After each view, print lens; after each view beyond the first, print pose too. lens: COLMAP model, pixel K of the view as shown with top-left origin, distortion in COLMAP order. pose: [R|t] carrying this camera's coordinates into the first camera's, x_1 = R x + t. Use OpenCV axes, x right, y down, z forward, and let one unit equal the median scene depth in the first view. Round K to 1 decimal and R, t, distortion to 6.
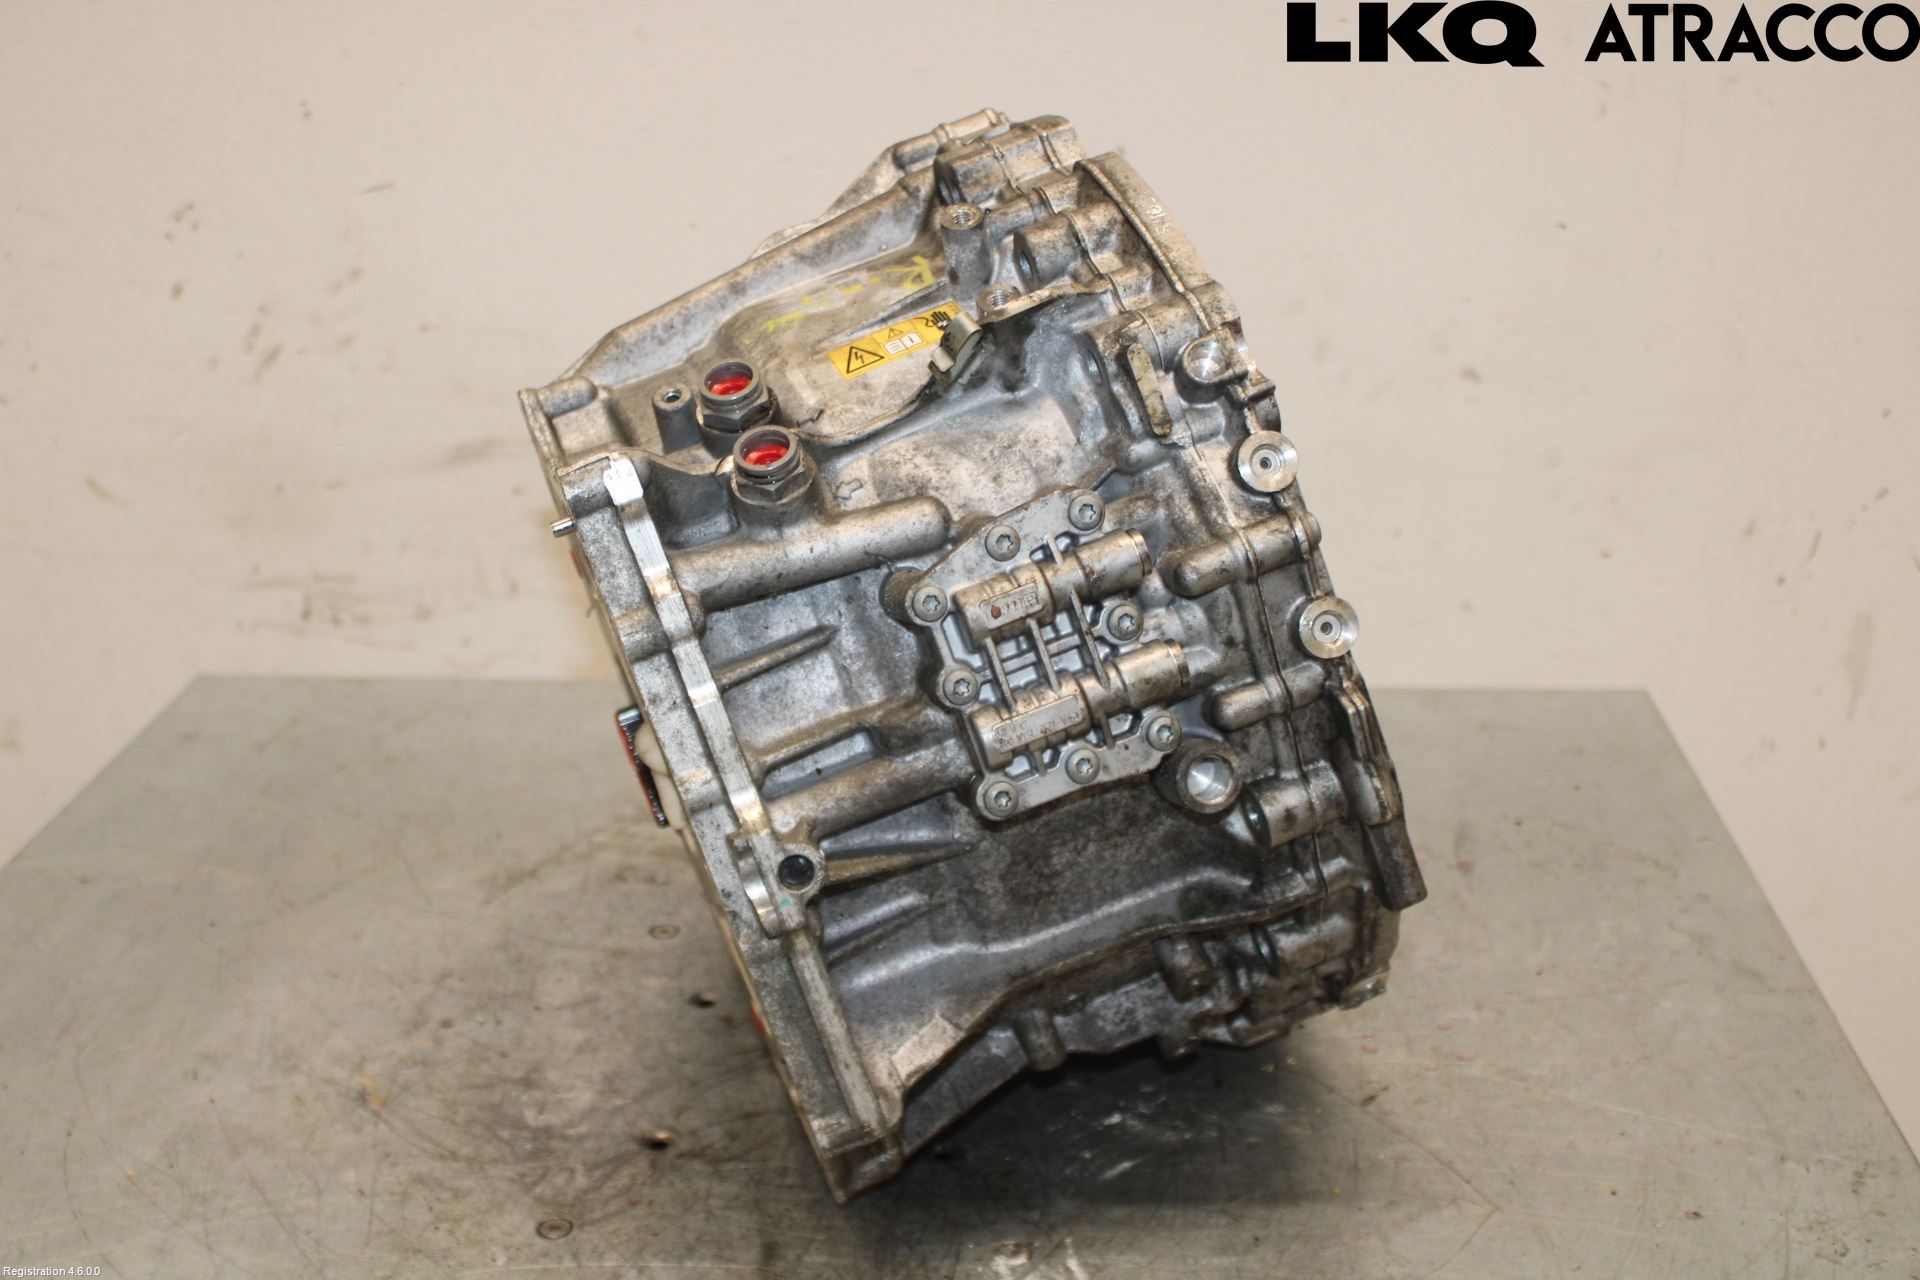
lens RADIAL K [[2180.3, 0, 958.6], [0, 2180.3, 654.6], [0, 0, 1]] dist [-0.026032, 0.000000]
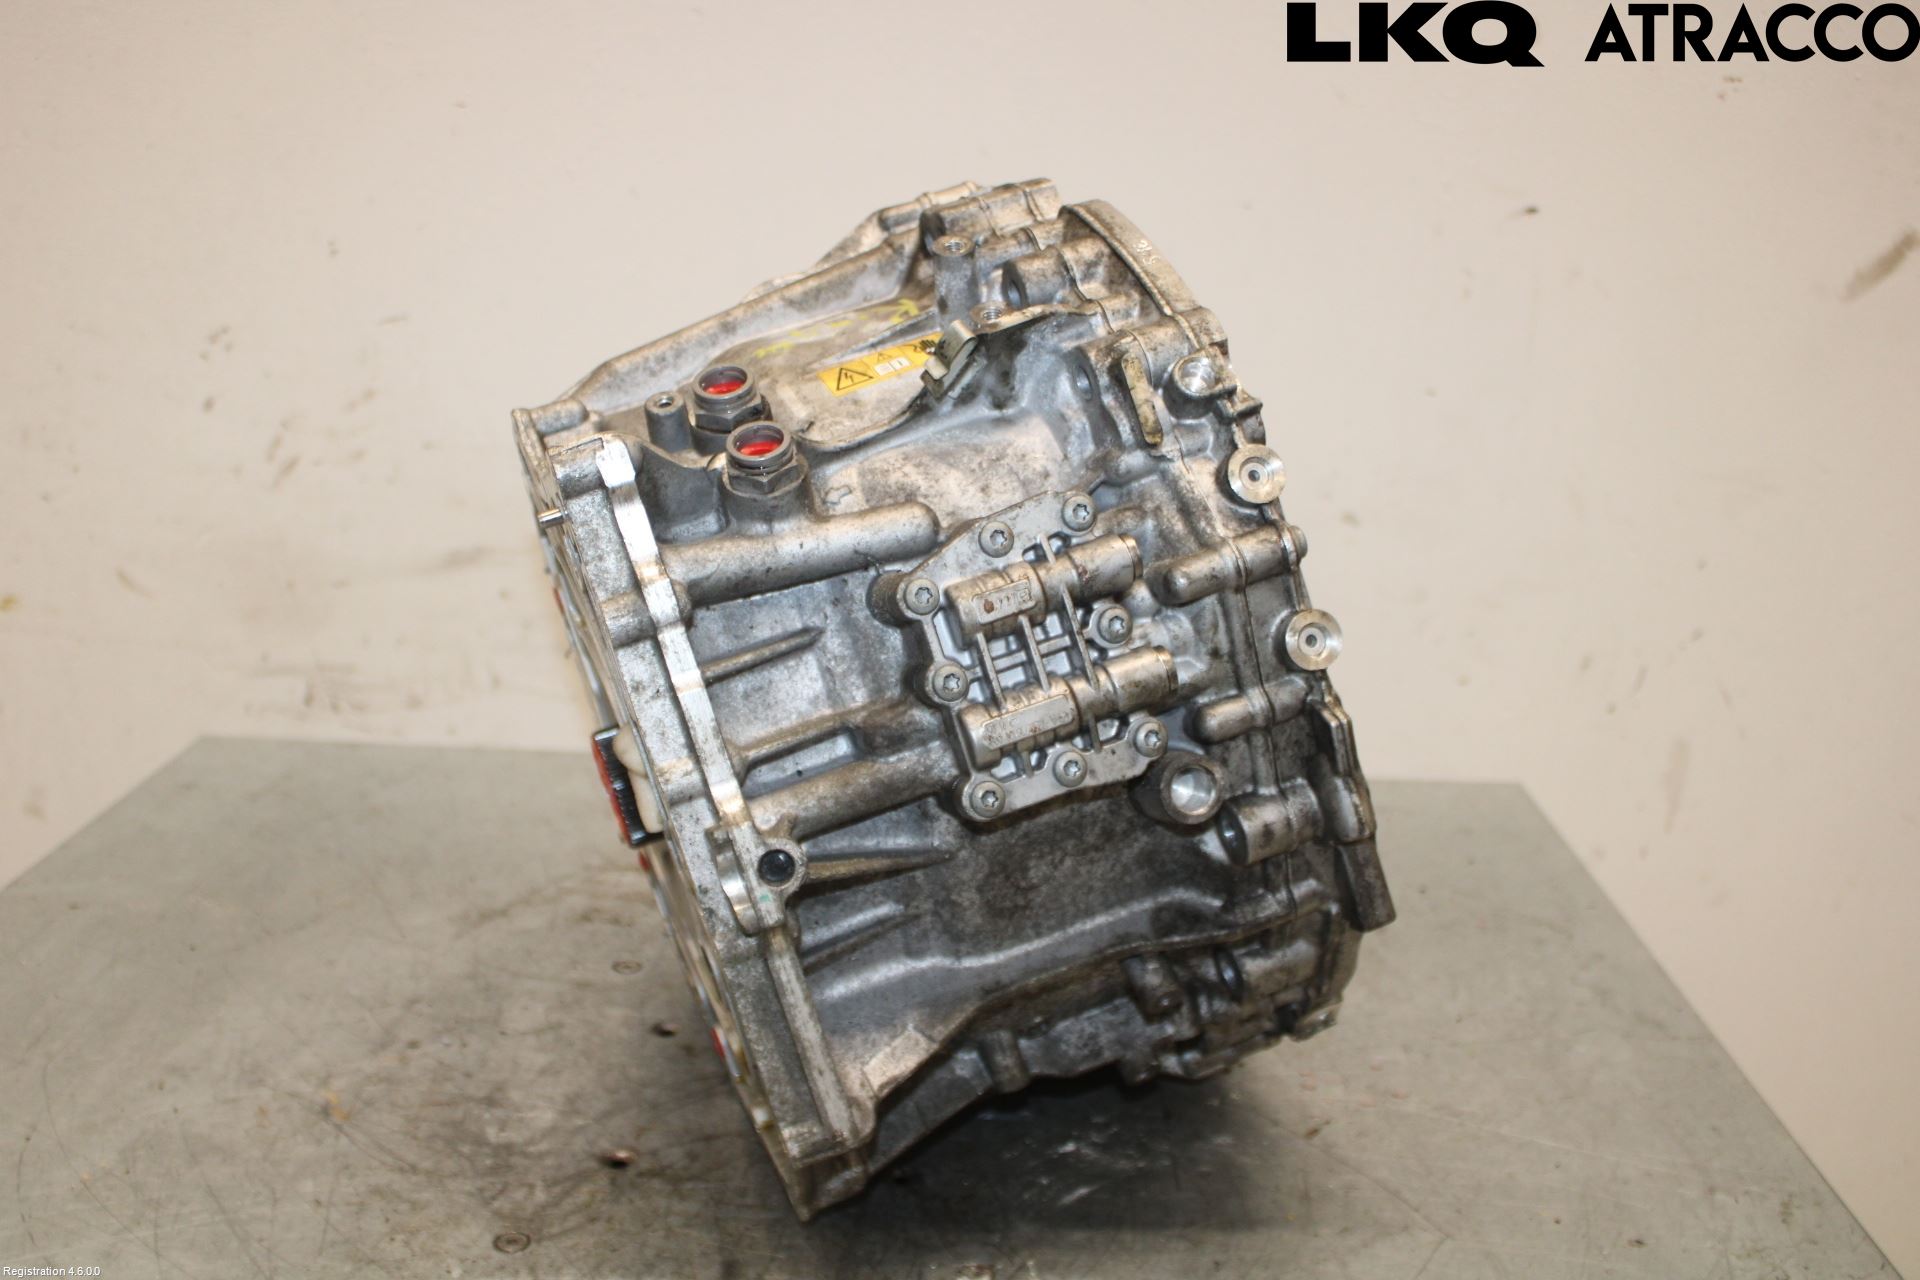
lens RADIAL K [[1826.6, 0, 965.1], [0, 1826.6, 648.6], [0, 0, 1]] dist [-0.065057, 0.000000]
pose [[0.998352, 0.029926, 0.048961, -0.030060], [-0.025780, 0.996198, -0.083220, 0.061694], [-0.051265, 0.081821, 0.995328, 0.159119]]
